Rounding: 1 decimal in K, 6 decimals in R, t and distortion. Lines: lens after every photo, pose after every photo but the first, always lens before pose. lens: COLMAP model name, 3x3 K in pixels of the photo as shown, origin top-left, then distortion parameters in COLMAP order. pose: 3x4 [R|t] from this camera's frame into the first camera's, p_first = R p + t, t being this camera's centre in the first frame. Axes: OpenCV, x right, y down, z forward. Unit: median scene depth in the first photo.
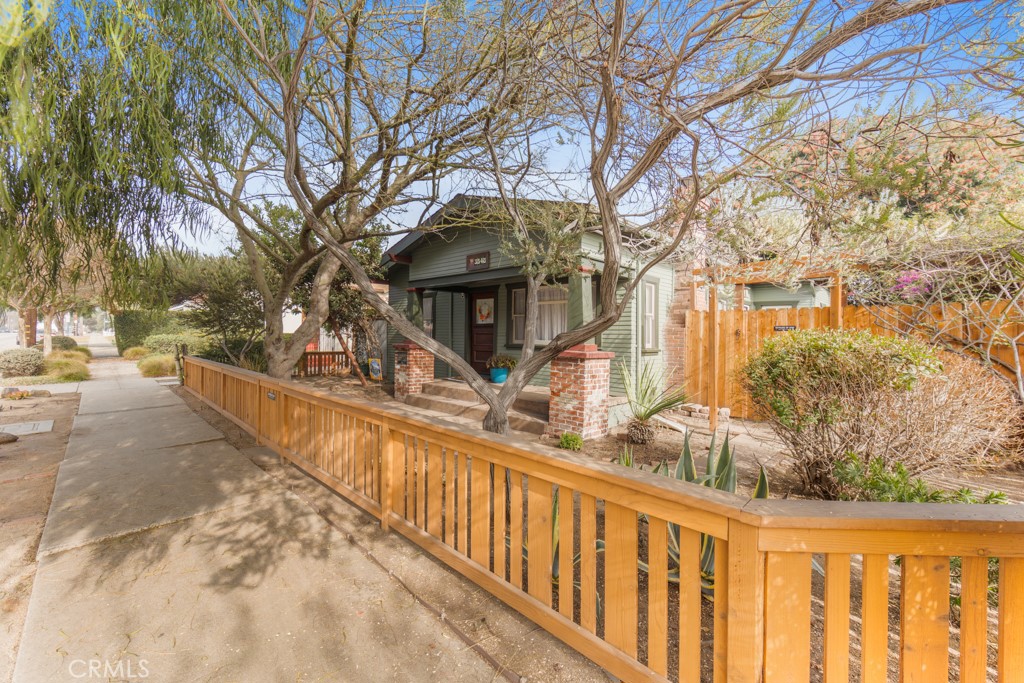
lens RADIAL K [[405.7, 0, 513.0], [0, 405.7, 336.4], [0, 0, 1]] dist [0.006468, -0.000067]
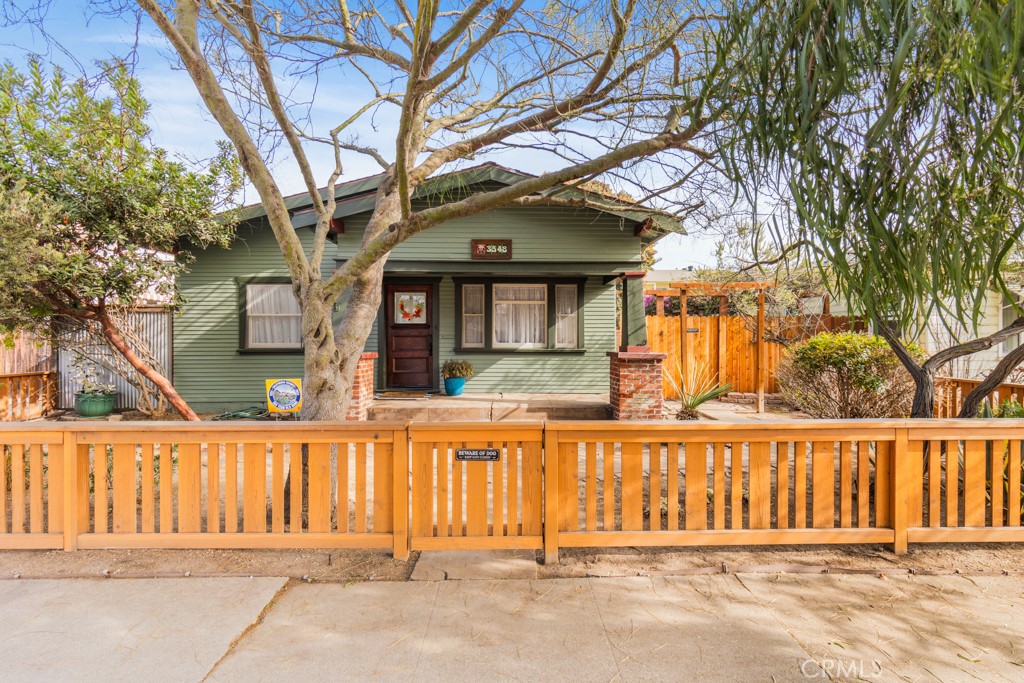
lens RADIAL K [[405.7, 0, 517.2], [0, 405.7, 339.9], [0, 0, 1]] dist [0.006468, -0.000067]
pose [[0.702720, -0.019358, 0.711203, -0.690718], [0.011556, 0.999808, 0.015796, -0.014353], [-0.711373, -0.002882, 0.702809, 0.417268]]
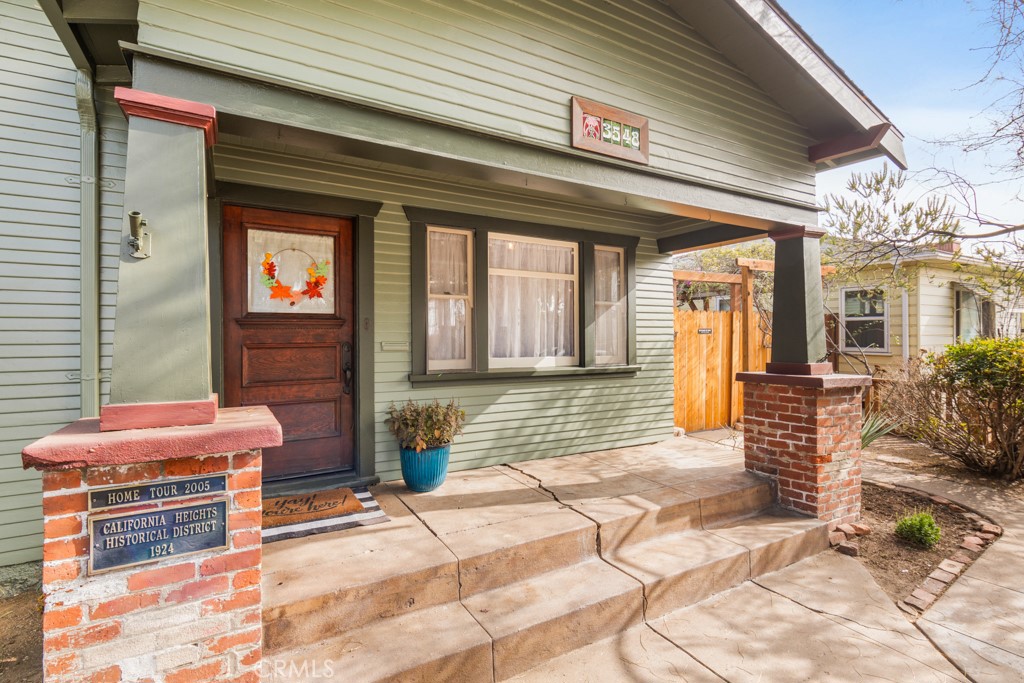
lens RADIAL K [[491.4, 0, 506.0], [0, 491.4, 333.5], [0, 0, 1]] dist [-0.000462, -0.000020]
pose [[0.286043, -0.012123, 0.958140, -0.538500], [0.006697, 0.999921, 0.010653, -0.027791], [-0.958193, 0.003369, 0.286101, 1.047546]]
